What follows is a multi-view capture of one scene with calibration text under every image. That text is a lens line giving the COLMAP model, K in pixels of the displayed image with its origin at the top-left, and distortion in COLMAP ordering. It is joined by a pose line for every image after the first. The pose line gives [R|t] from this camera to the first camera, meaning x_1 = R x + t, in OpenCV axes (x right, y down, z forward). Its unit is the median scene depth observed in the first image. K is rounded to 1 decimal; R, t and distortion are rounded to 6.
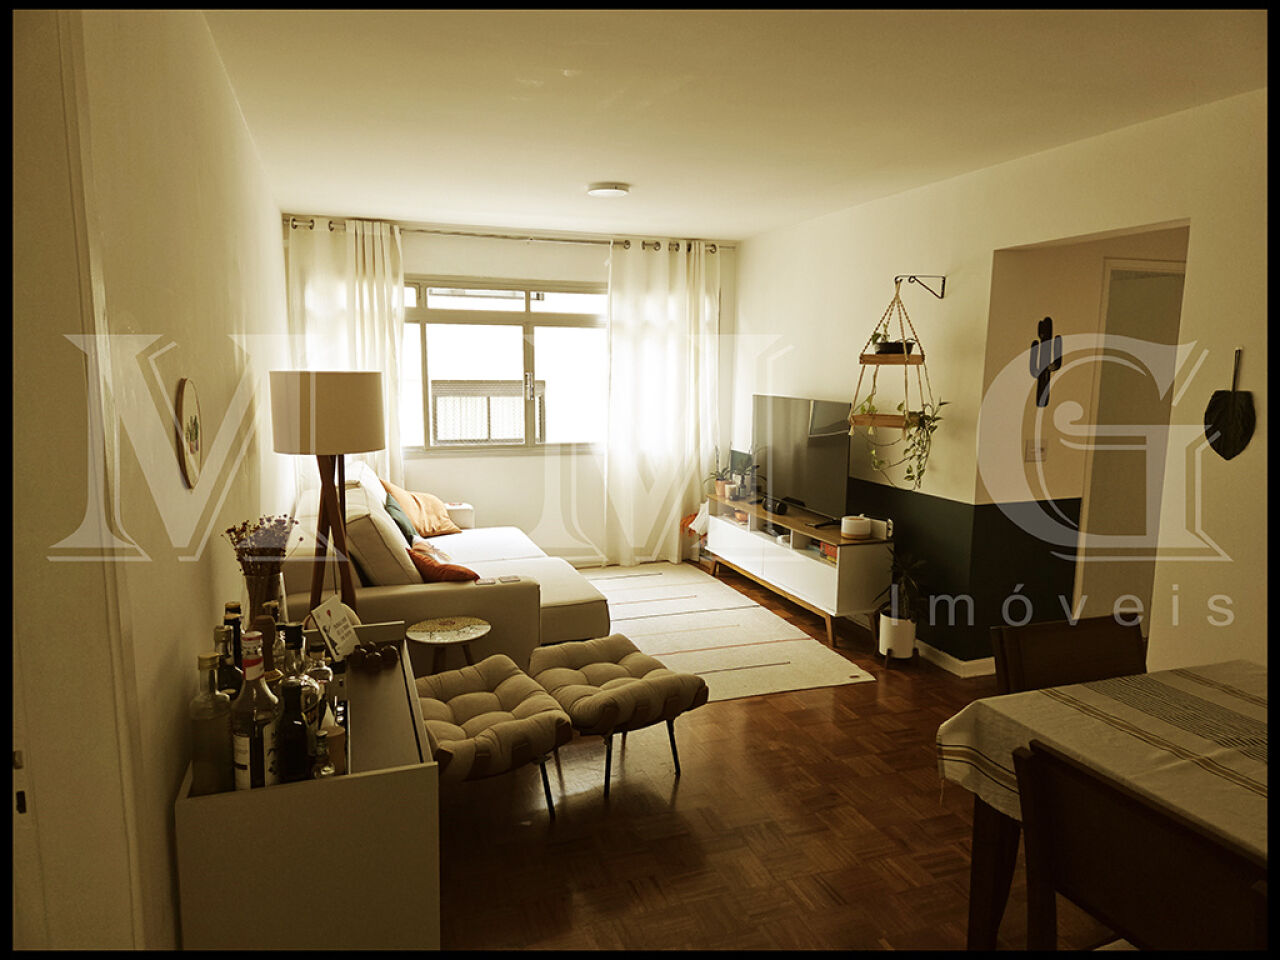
lens RADIAL K [[842.2, 0, 650.0], [0, 842.2, 484.8], [0, 0, 1]] dist [0.083682, -0.082426]
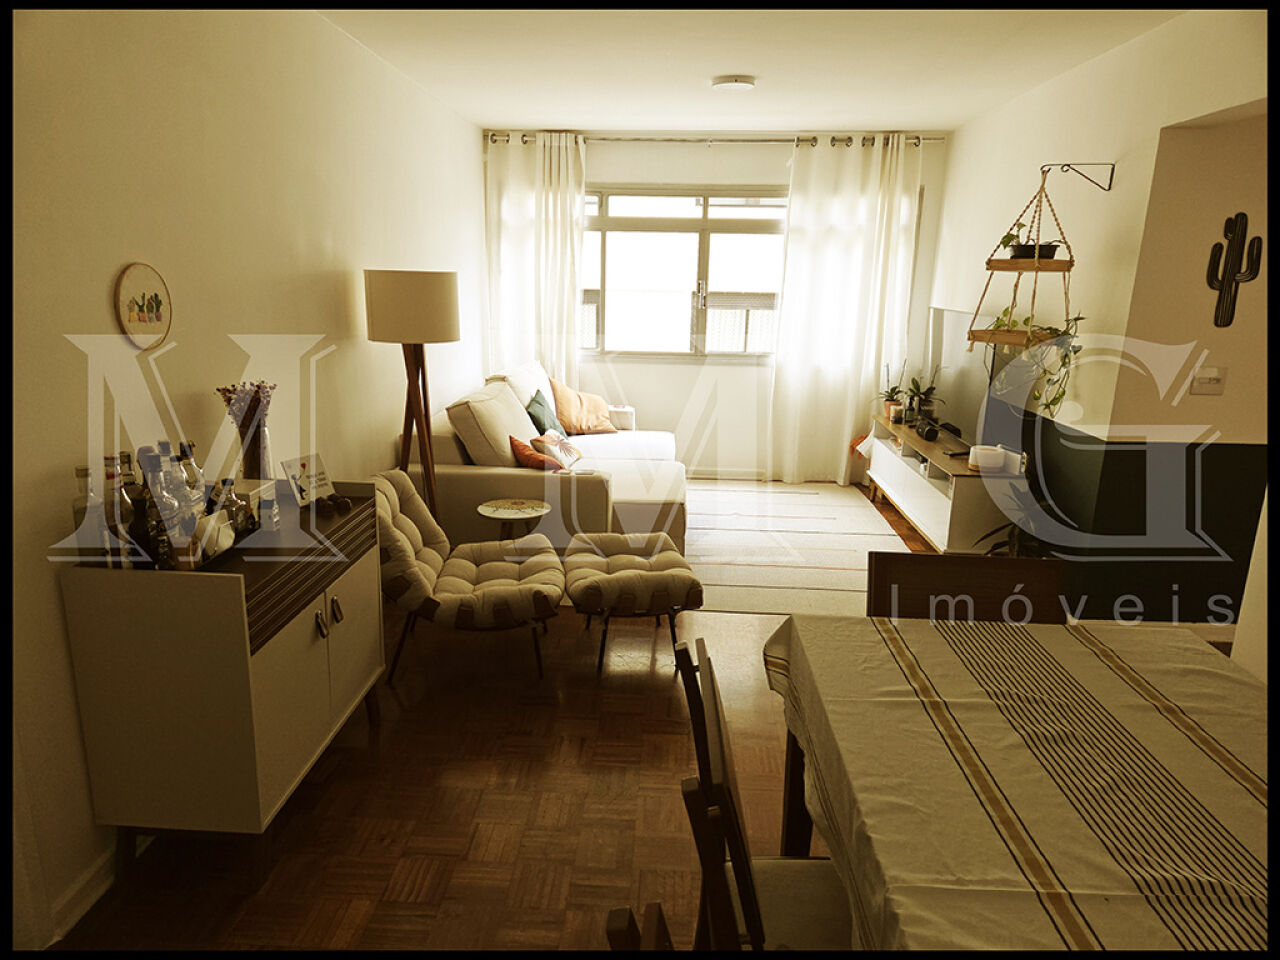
lens RADIAL K [[844.2, 0, 639.4], [0, 844.2, 501.2], [0, 0, 1]] dist [0.068055, -0.068479]
pose [[0.919364, 0.111371, -0.377315, 0.256232], [-0.068109, 0.989669, 0.126163, 0.006176], [0.387468, -0.090292, 0.917451, 0.026129]]
